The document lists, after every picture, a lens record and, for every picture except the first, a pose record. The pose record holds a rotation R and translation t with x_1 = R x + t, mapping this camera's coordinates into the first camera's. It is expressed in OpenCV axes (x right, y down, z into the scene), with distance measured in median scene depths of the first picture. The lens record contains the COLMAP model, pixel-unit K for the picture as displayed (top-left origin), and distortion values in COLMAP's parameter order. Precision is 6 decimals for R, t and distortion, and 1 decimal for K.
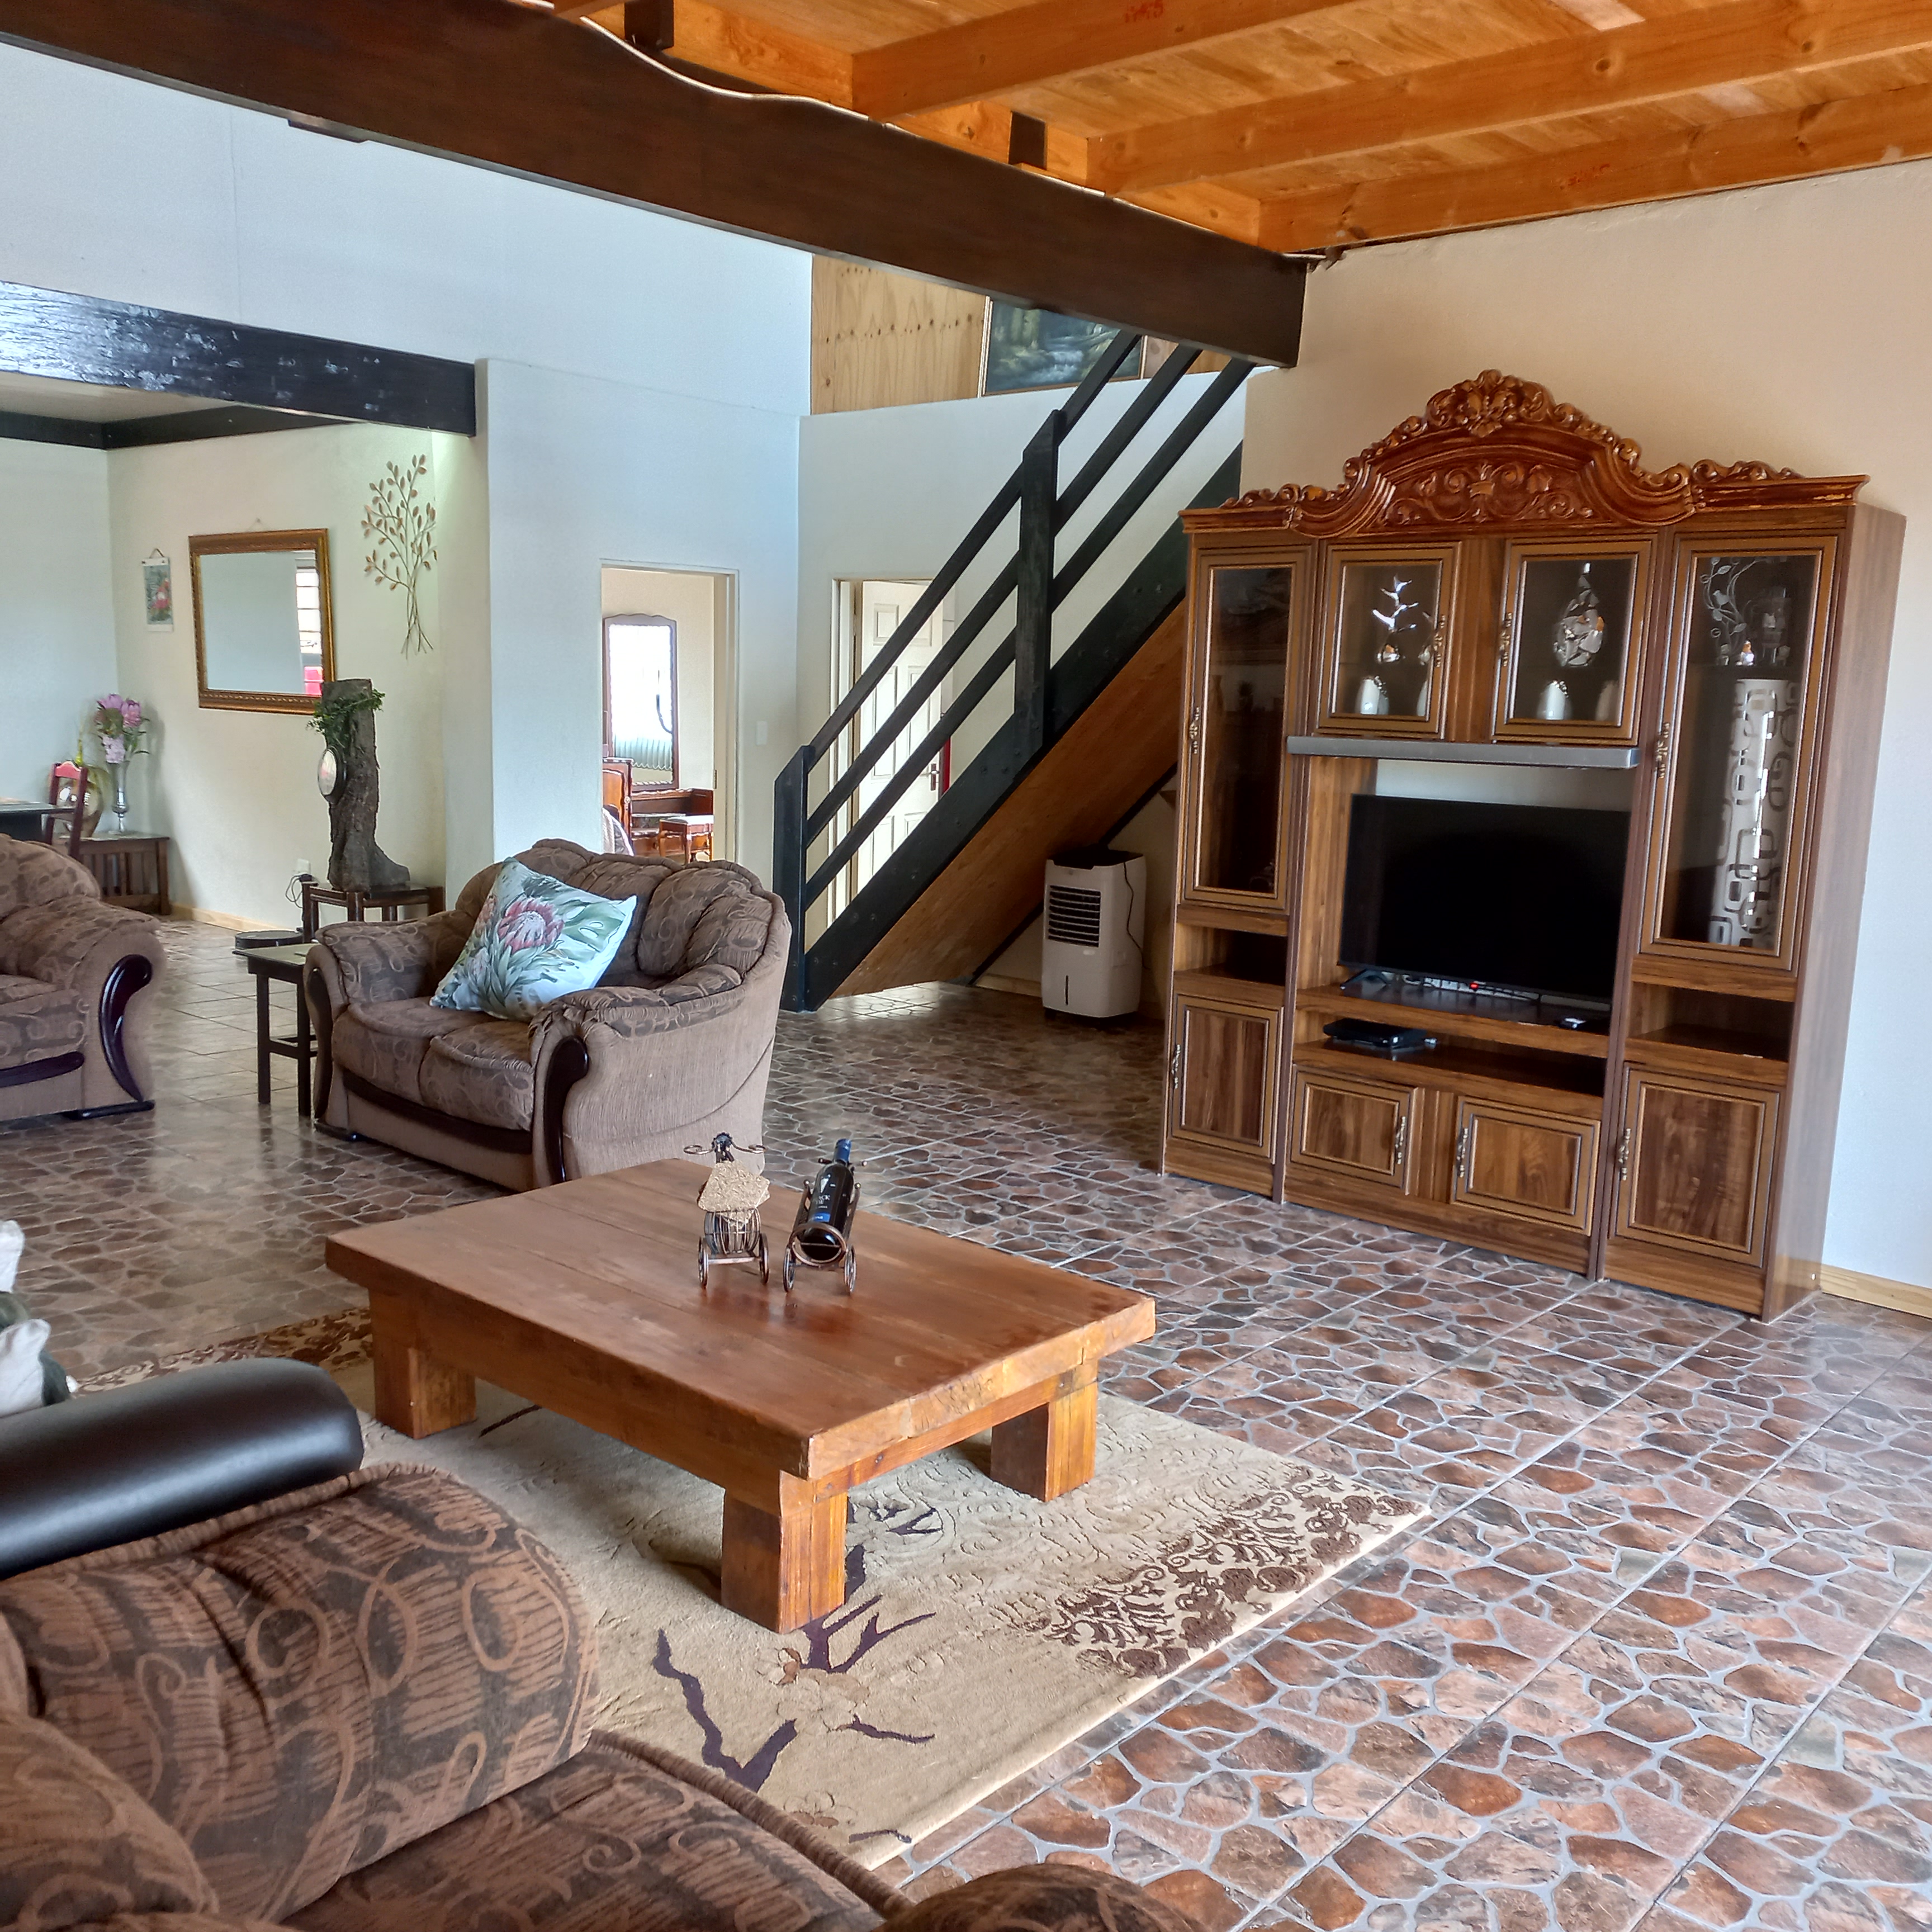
lens RADIAL K [[1884.0, 0, 977.7], [0, 1884.0, 968.6], [0, 0, 1]] dist [0.048041, 0.000000]
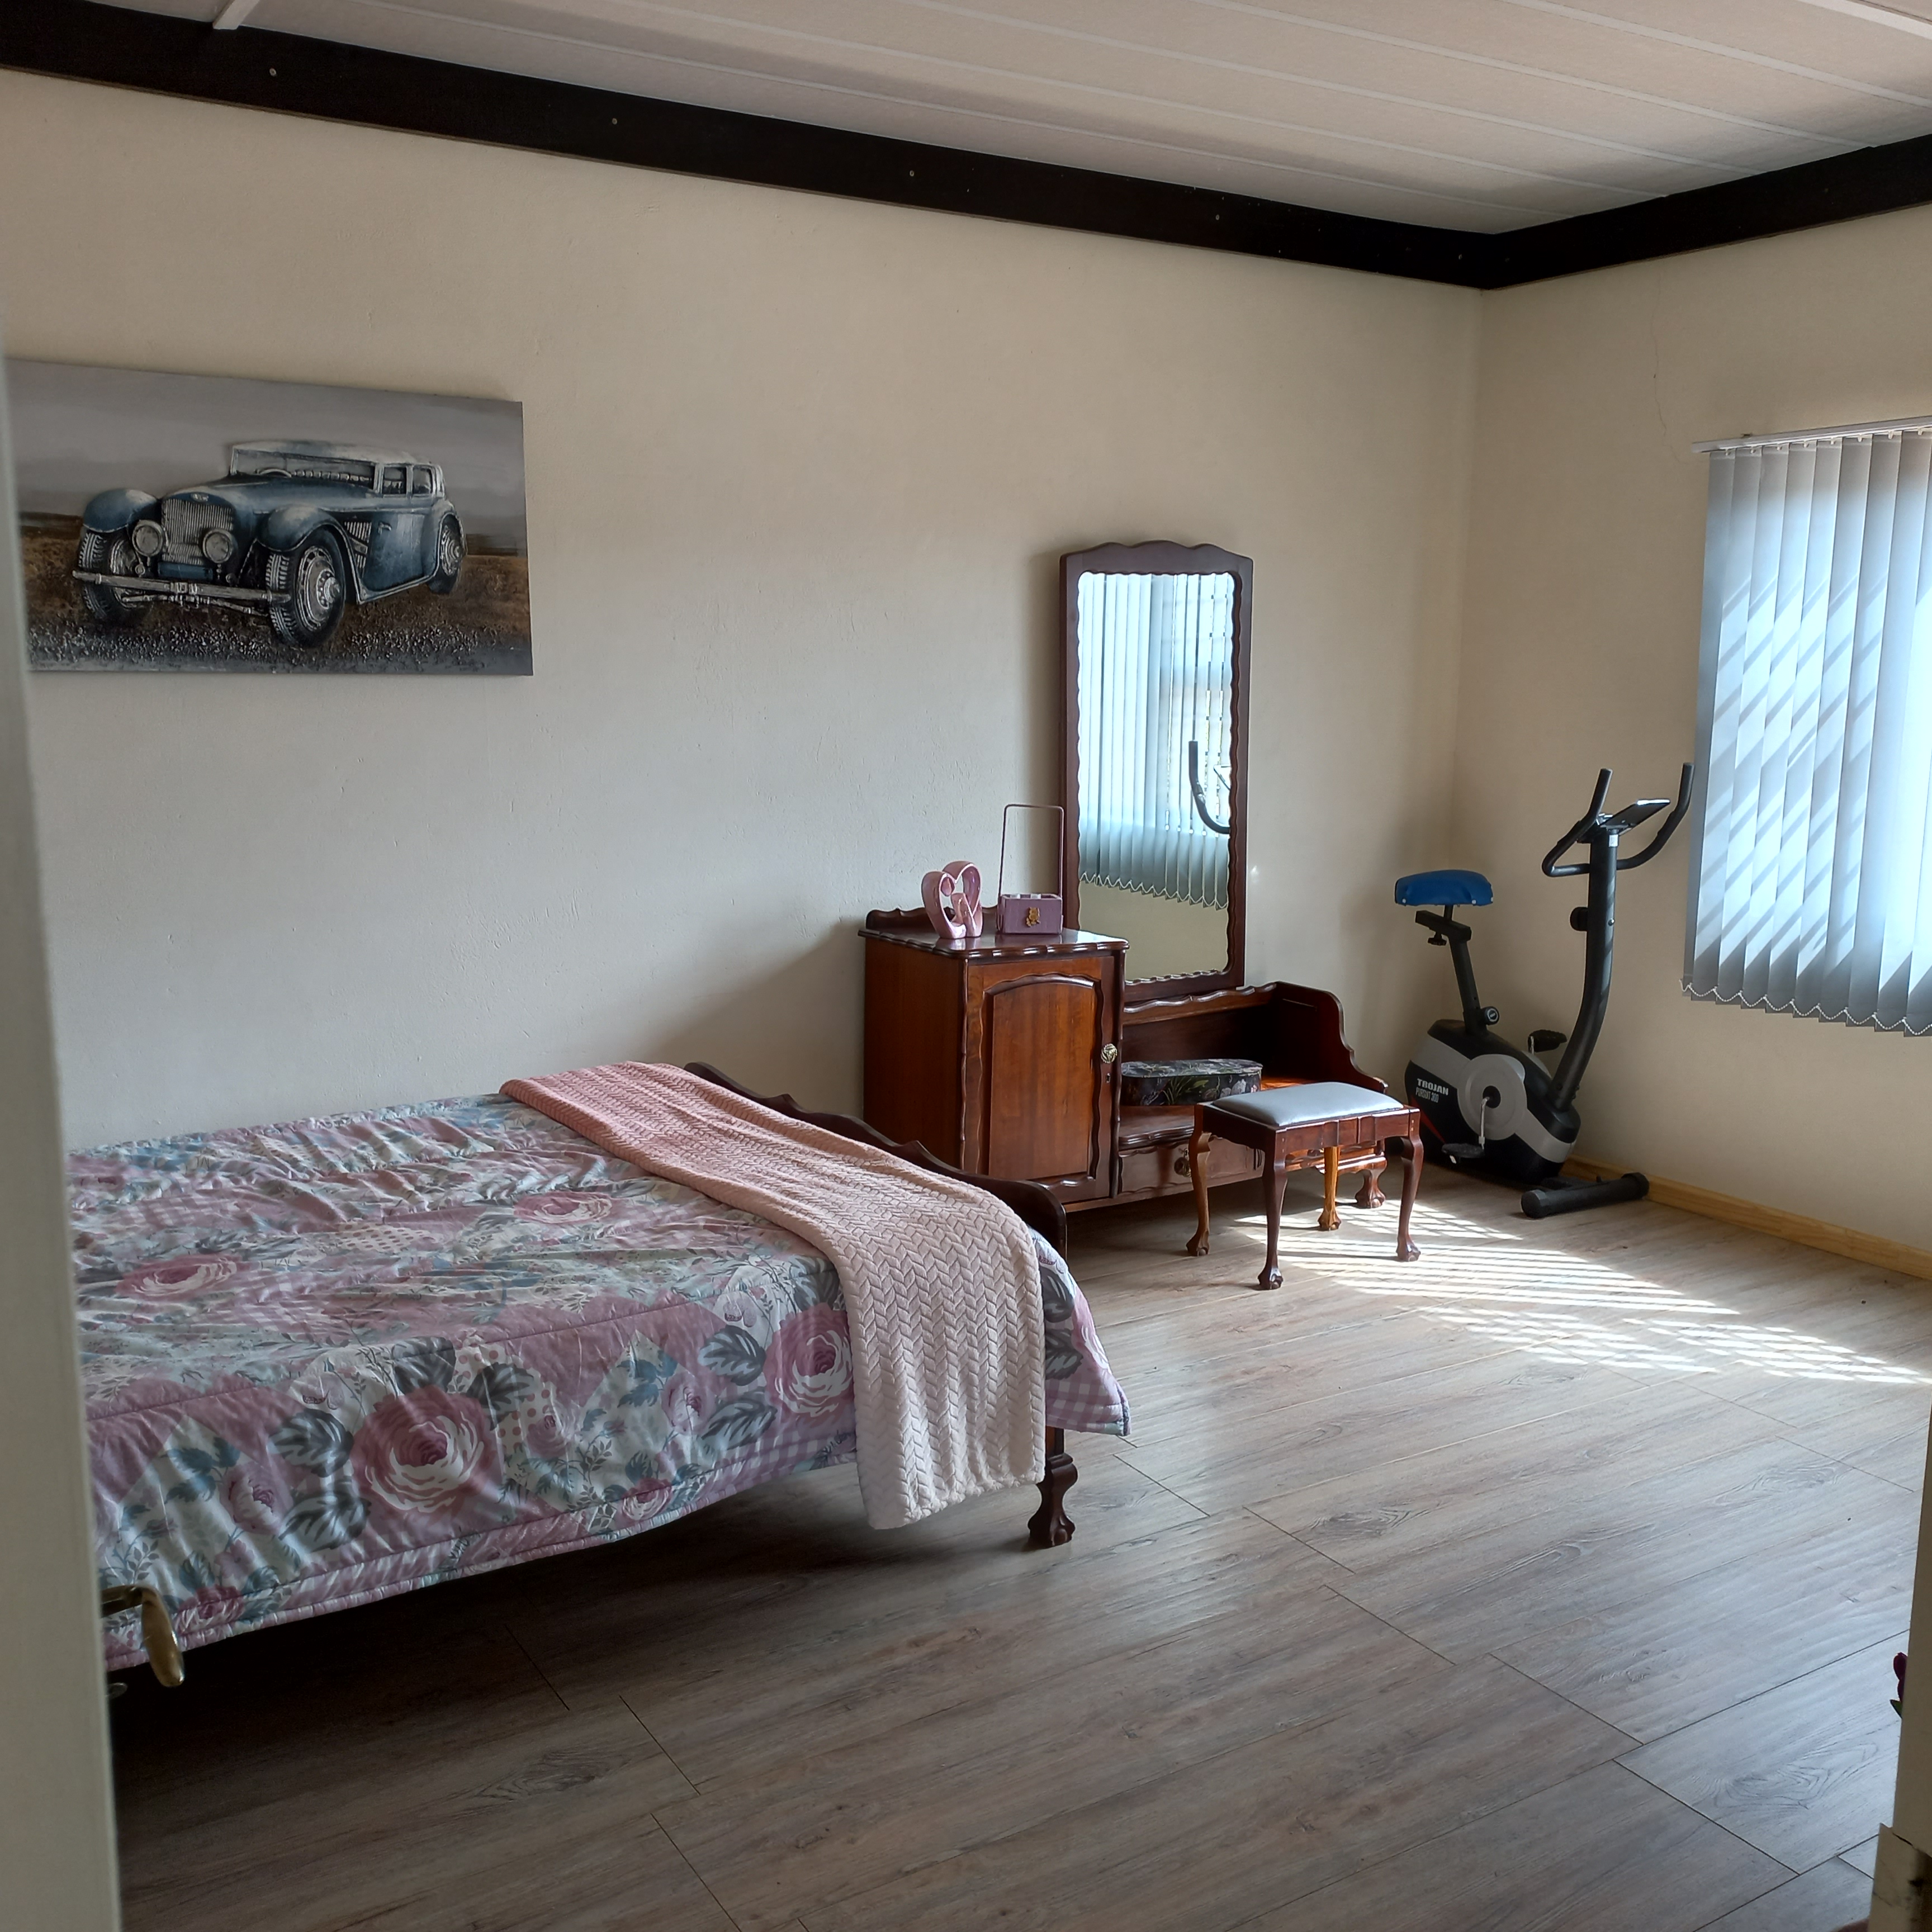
lens RADIAL K [[1884.0, 0, 964.9], [0, 1884.0, 968.6], [0, 0, 1]] dist [0.048041, 0.000000]
pose [[0.961258, 0.023564, -0.274642, -0.164492], [-0.023477, 0.999718, 0.003602, -0.152005], [0.274649, 0.002985, 0.961540, 0.933799]]
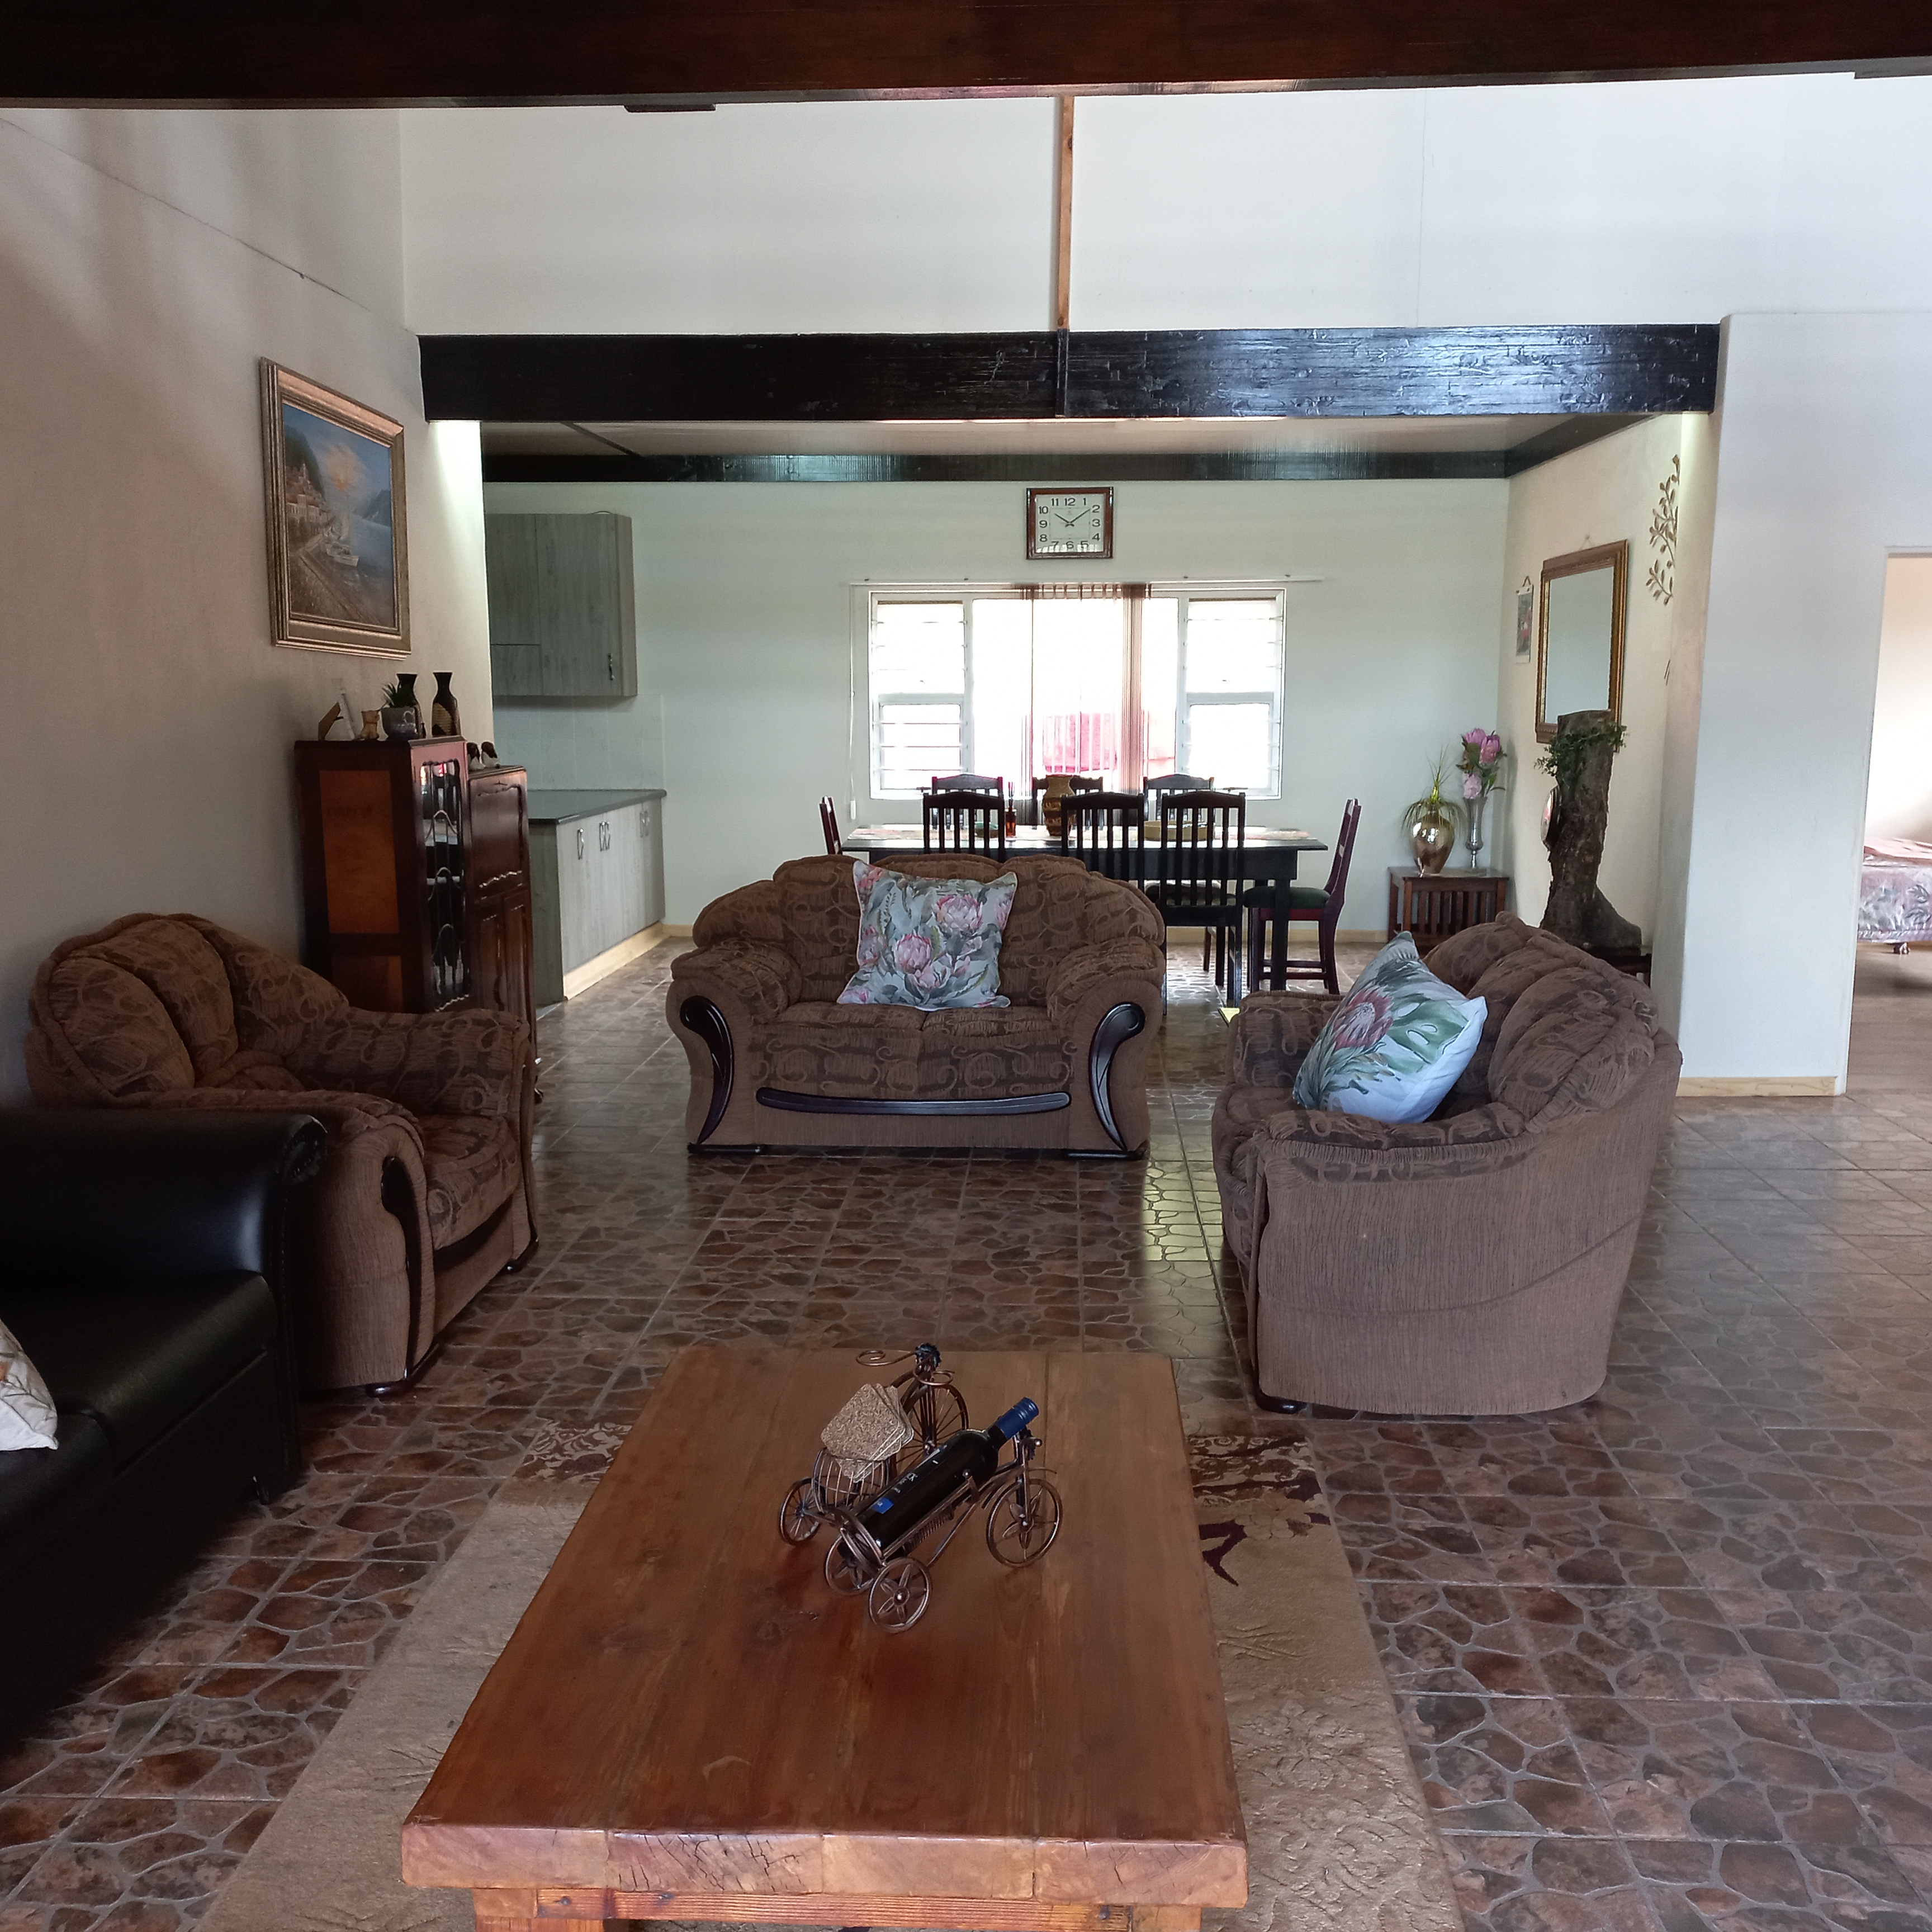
lens RADIAL K [[1884.0, 0, 953.8], [0, 1884.0, 960.4], [0, 0, 1]] dist [0.048041, 0.000000]
pose [[0.619381, 0.089327, -0.779993, 0.176231], [-0.102645, 0.994192, 0.032348, -0.035037], [0.778352, 0.060027, 0.624952, 0.224225]]
